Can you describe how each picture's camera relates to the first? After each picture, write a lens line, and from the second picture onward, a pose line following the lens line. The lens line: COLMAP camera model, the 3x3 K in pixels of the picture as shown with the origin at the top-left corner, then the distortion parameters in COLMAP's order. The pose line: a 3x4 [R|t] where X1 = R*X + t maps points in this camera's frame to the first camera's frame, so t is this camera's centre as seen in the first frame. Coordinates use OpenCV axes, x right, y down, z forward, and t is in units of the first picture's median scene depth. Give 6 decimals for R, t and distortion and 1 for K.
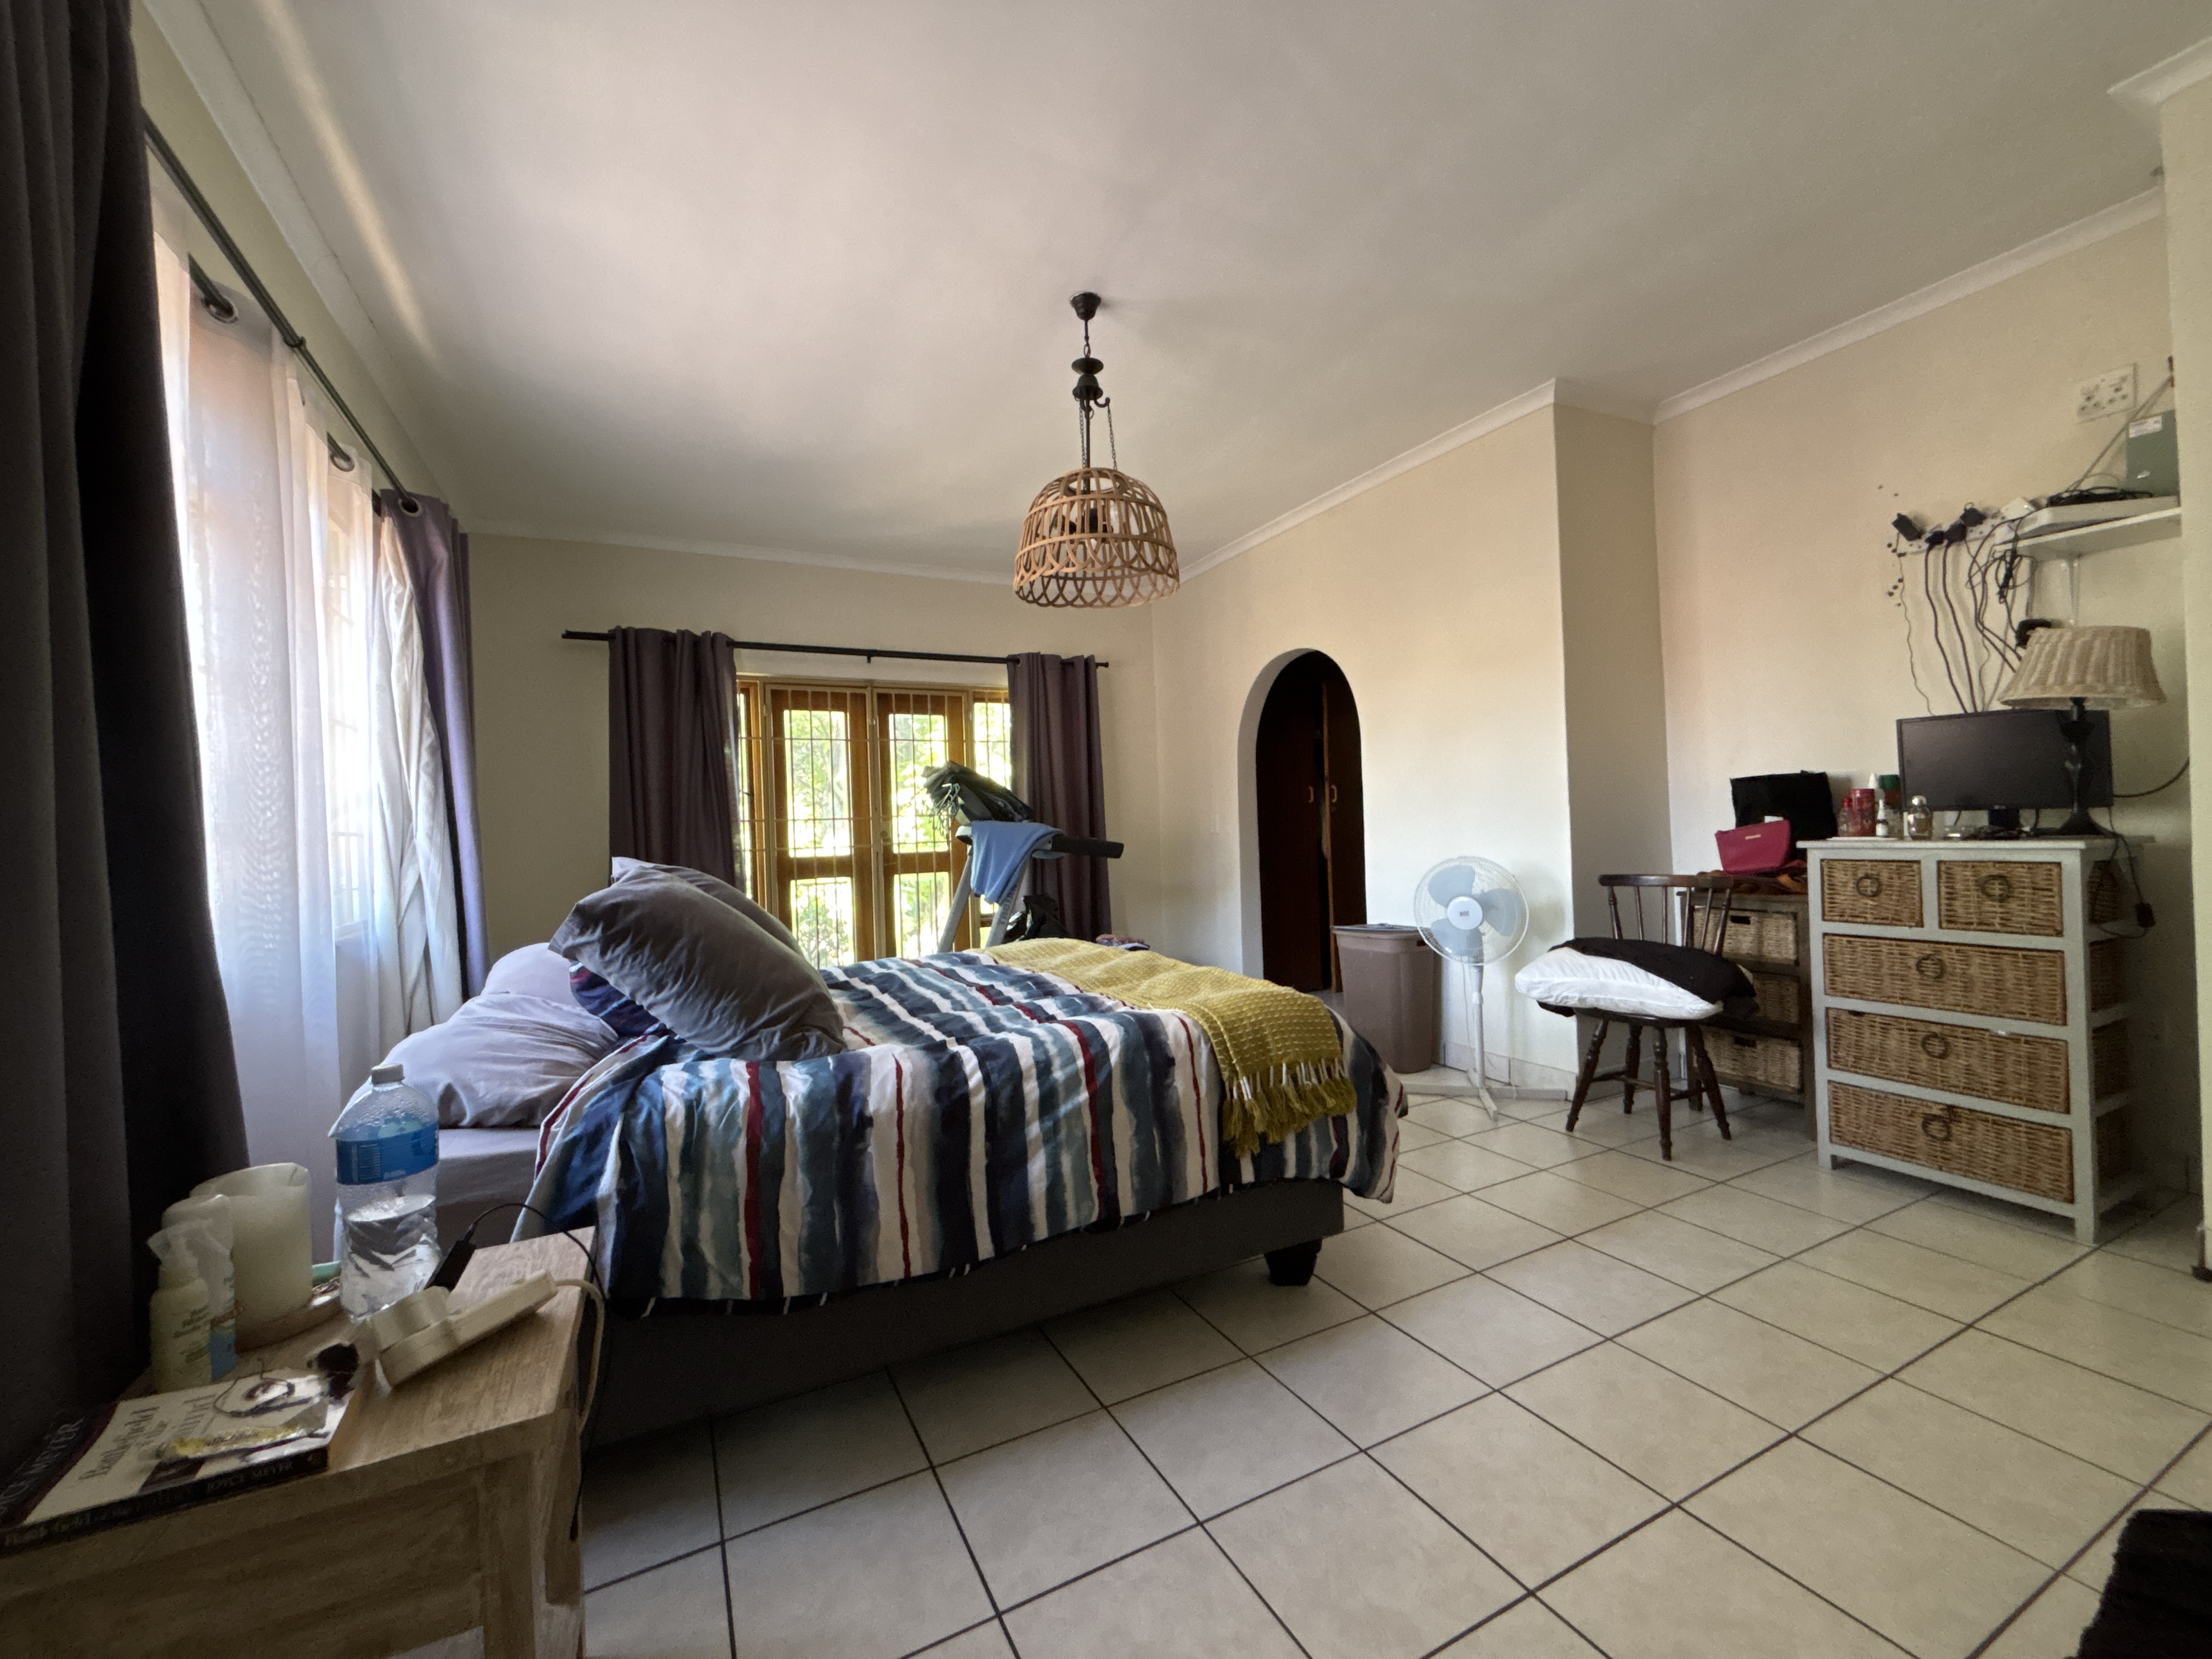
lens RADIAL K [[896.5, 0, 1115.3], [0, 896.5, 831.8], [0, 0, 1]] dist [-0.002617, 0.000485]
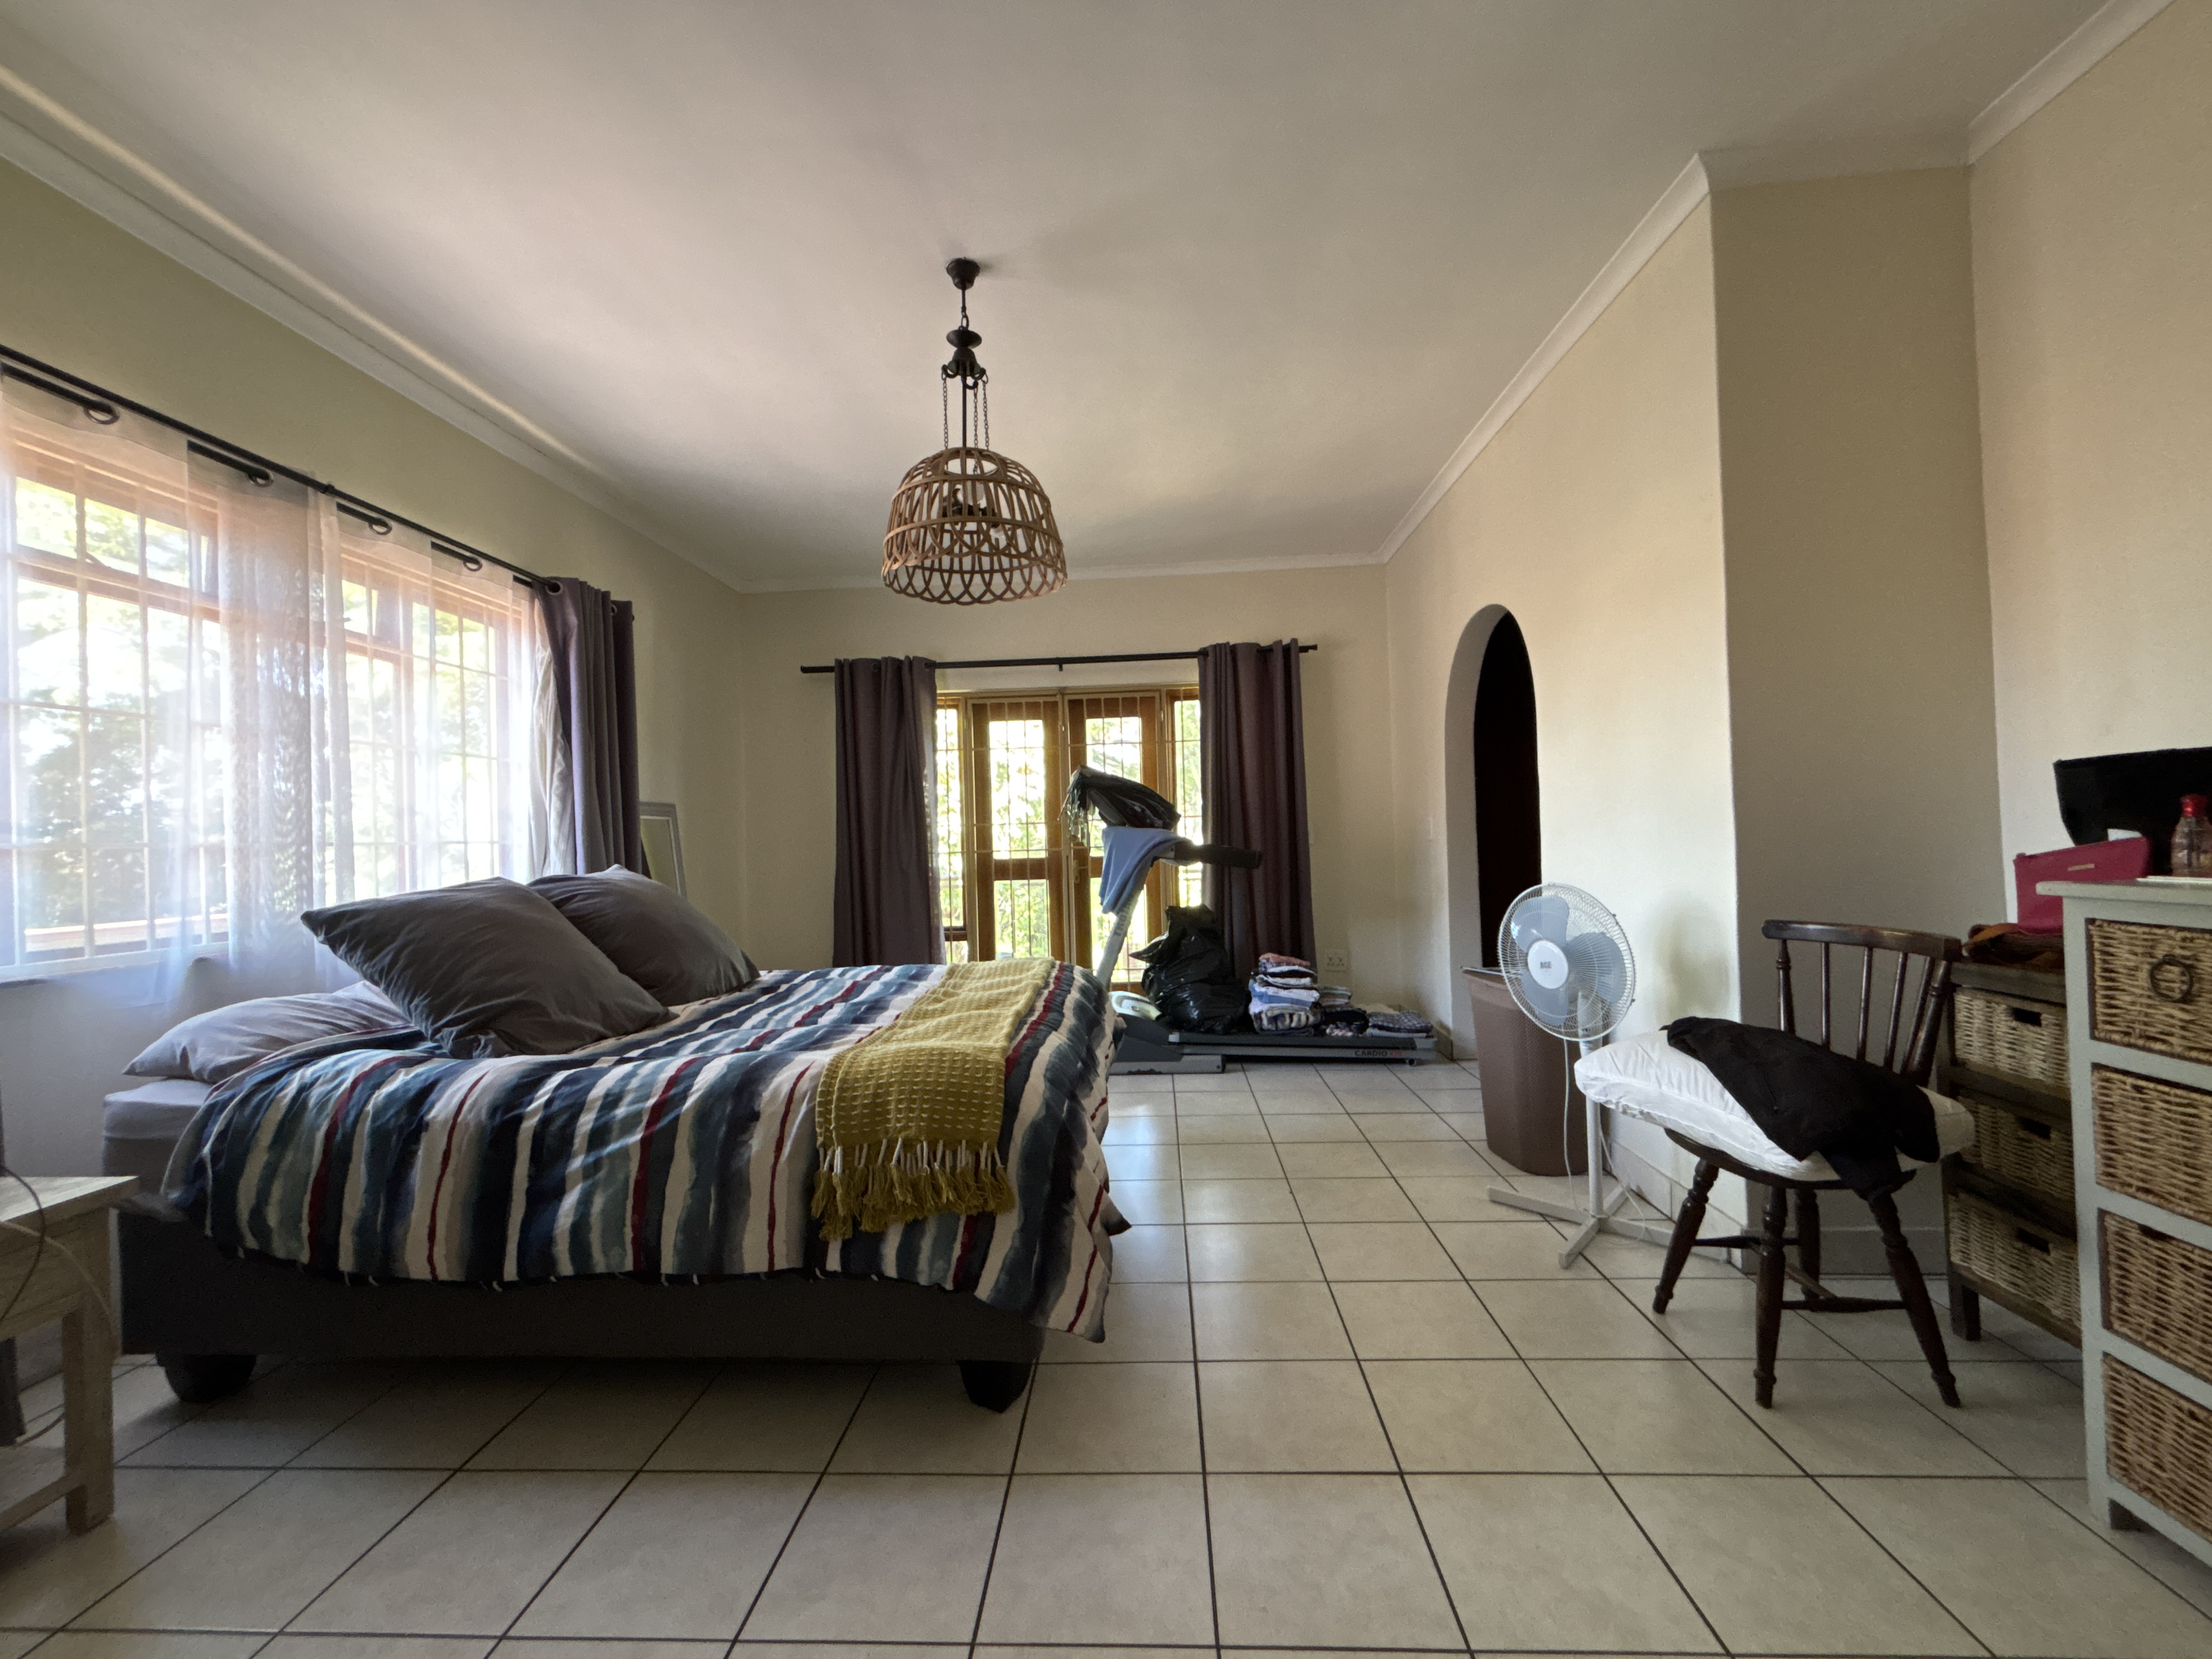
lens RADIAL K [[896.5, 0, 1108.1], [0, 896.5, 832.8], [0, 0, 1]] dist [-0.002617, 0.000485]
pose [[0.867183, 0.004936, -0.497965, 0.560039], [-0.001274, 0.999970, 0.007692, -0.022187], [0.497988, -0.006036, 0.867163, 0.277725]]
